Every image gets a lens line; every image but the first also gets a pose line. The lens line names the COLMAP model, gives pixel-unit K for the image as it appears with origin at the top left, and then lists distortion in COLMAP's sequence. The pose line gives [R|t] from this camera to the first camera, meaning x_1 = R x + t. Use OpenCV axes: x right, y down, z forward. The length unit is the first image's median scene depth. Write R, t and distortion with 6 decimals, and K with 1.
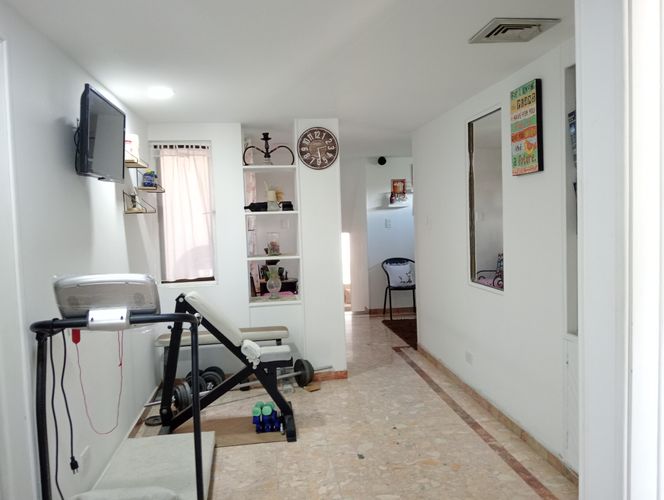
lens RADIAL K [[538.2, 0, 334.0], [0, 538.2, 248.7], [0, 0, 1]] dist [0.086772, -0.172901]
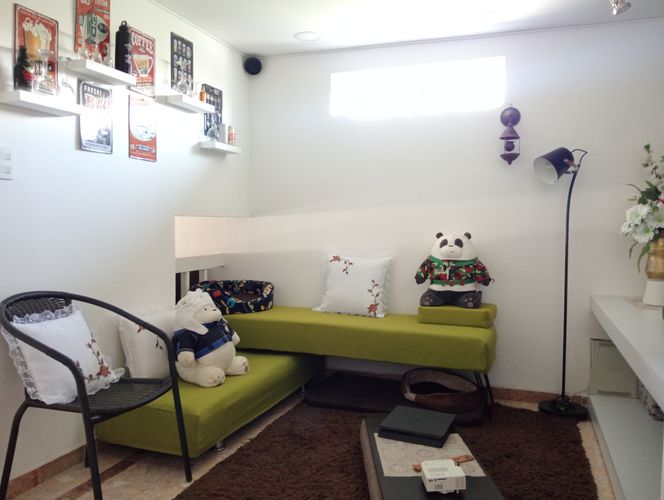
lens RADIAL K [[538.2, 0, 334.0], [0, 538.2, 248.7], [0, 0, 1]] dist [0.086772, -0.172901]
pose [[0.450645, -0.005766, 0.892685, -0.061931], [0.023864, 0.999700, -0.005590, -0.000633], [-0.892384, 0.023822, 0.450647, 0.738146]]
